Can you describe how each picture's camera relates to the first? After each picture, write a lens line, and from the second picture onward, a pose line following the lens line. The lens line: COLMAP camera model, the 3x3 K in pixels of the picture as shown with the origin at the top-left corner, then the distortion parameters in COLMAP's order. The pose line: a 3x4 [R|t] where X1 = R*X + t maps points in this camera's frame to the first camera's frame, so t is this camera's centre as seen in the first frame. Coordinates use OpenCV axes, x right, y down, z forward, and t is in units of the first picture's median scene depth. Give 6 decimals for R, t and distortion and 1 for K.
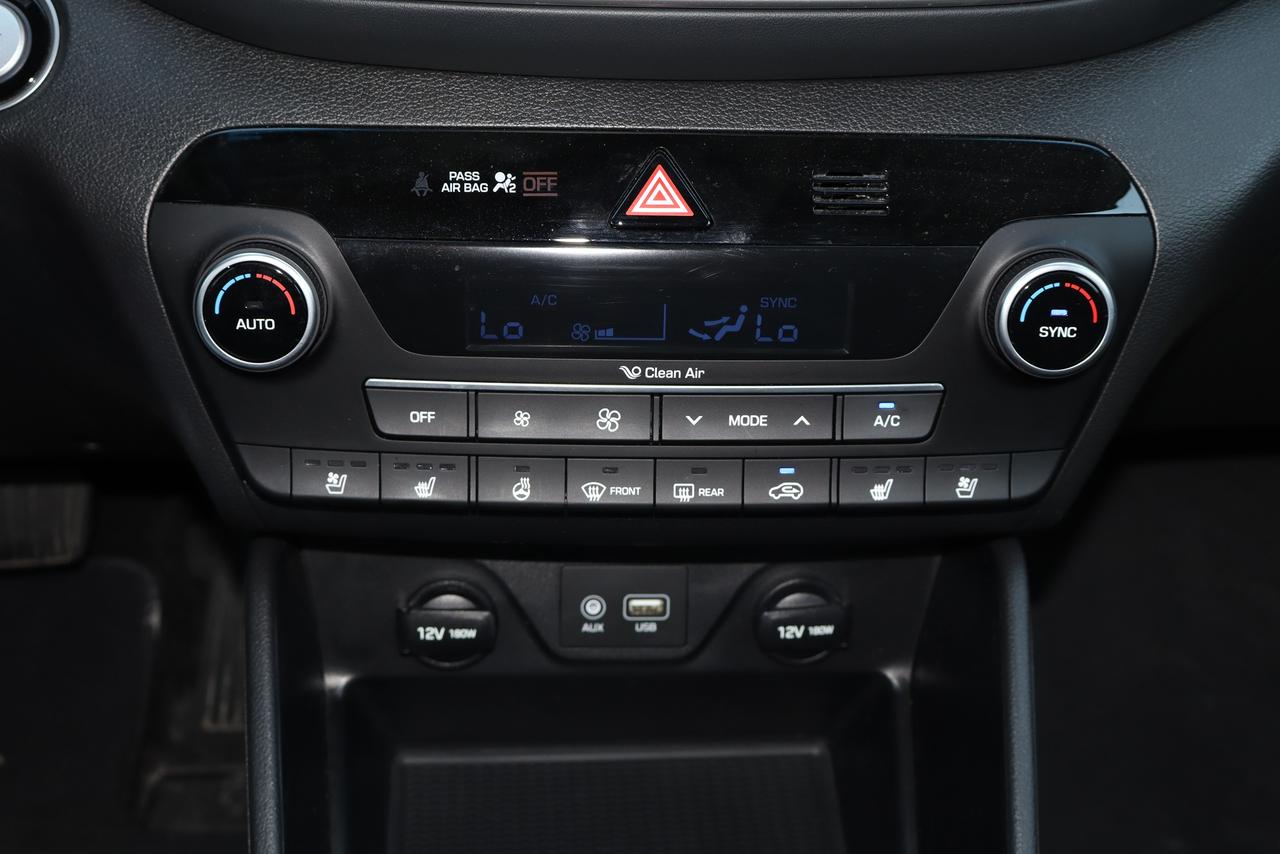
lens RADIAL K [[1698.0, 0, 640.2], [0, 1698.0, 452.0], [0, 0, 1]] dist [0.012305, 0.014839]
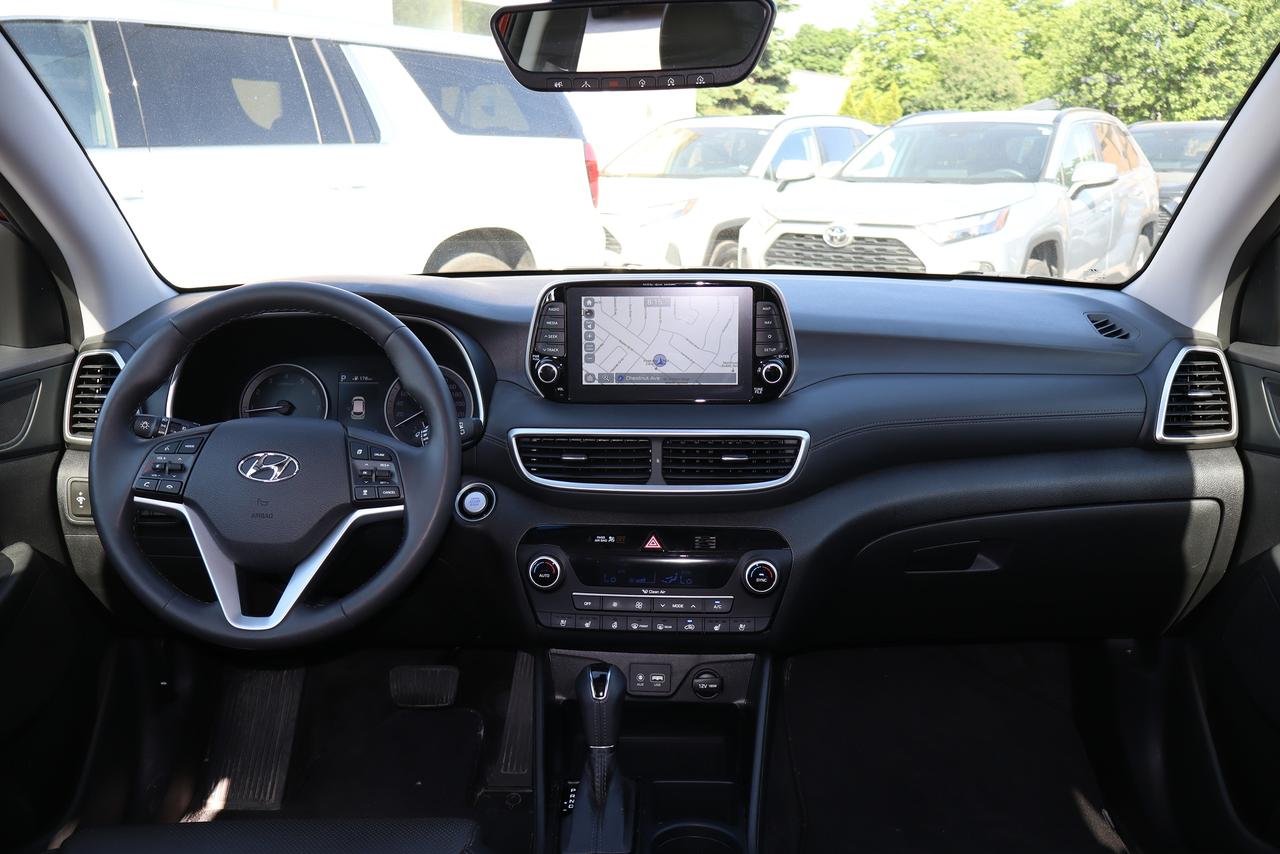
lens RADIAL K [[1102.2, 0, 621.7], [0, 1102.2, 426.6], [0, 0, 1]] dist [-0.004652, -0.004115]
pose [[0.993528, -0.008221, -0.113290, 0.211521], [-0.026730, 0.952444, -0.303539, 0.329284], [0.110398, 0.304603, 0.946060, -1.320068]]
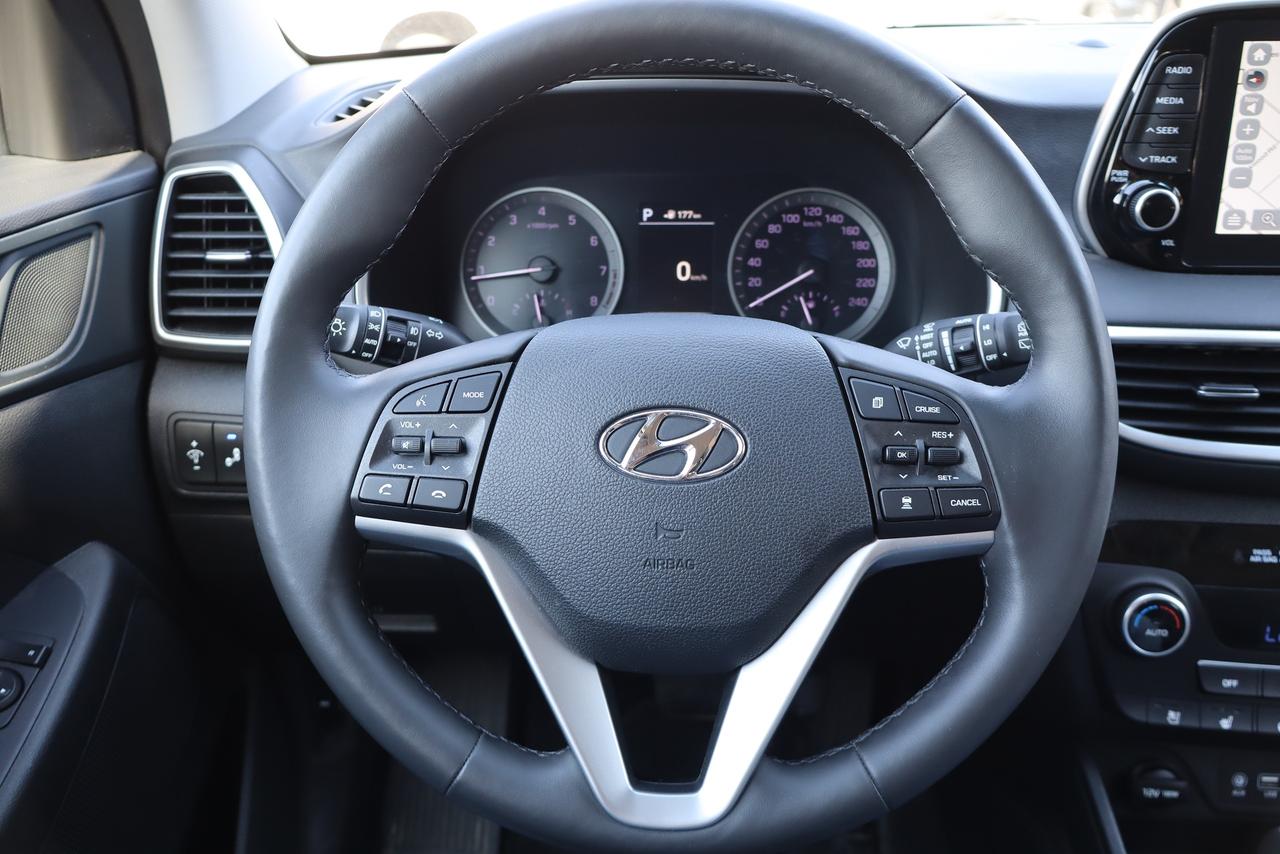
lens RADIAL K [[1102.2, 0, 621.7], [0, 1102.2, 426.6], [0, 0, 1]] dist [-0.004652, -0.004115]
pose [[0.989766, 0.013566, -0.142054, -0.600279], [-0.033623, 0.989615, -0.139758, -0.104375], [0.138682, 0.143104, 0.979943, -0.267462]]
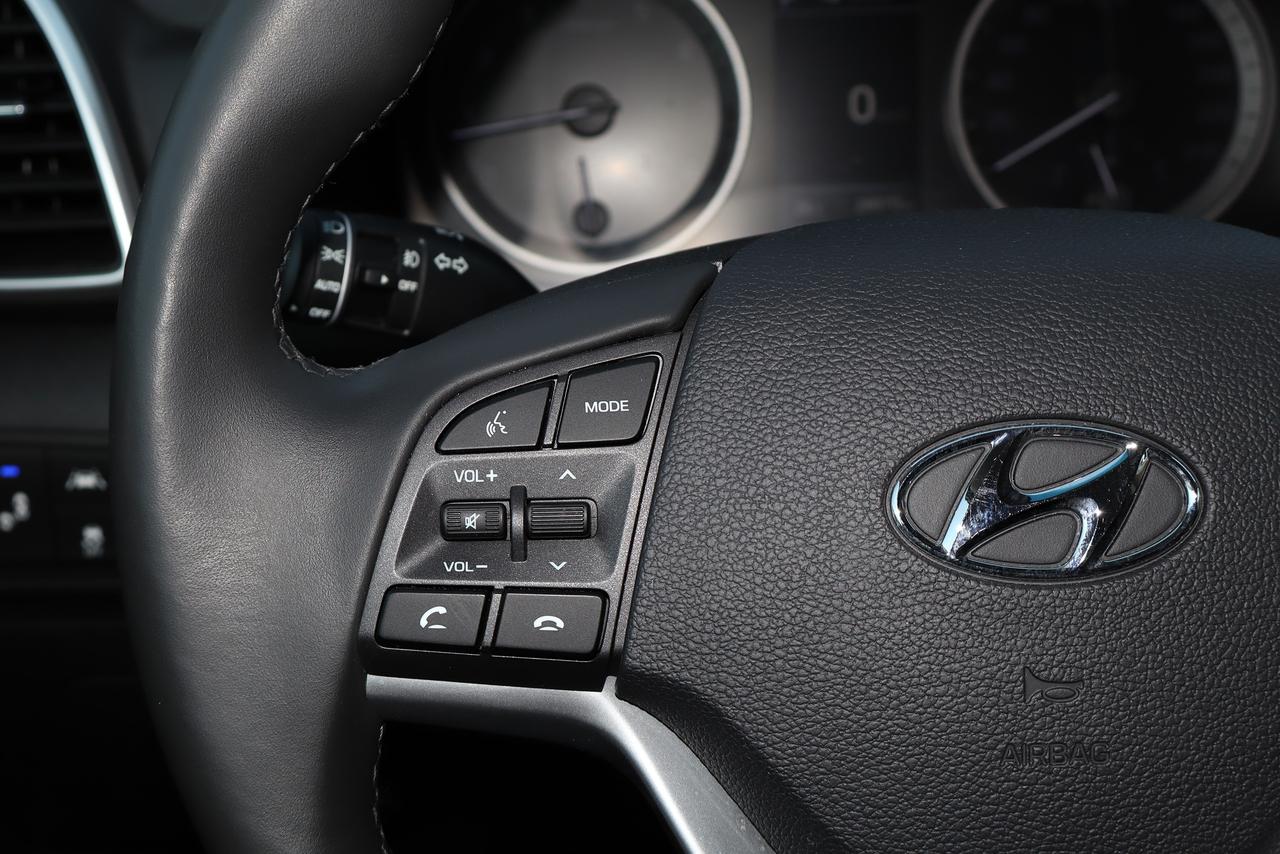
lens RADIAL K [[1884.3, 0, 640.0], [0, 1884.3, 427.0], [0, 0, 1]] dist [-0.000983, -0.000626]
pose [[0.994954, -0.023225, -0.097609, -0.761462], [0.013577, 0.995058, -0.098367, -0.170971], [0.099411, 0.096546, 0.990352, -0.123795]]
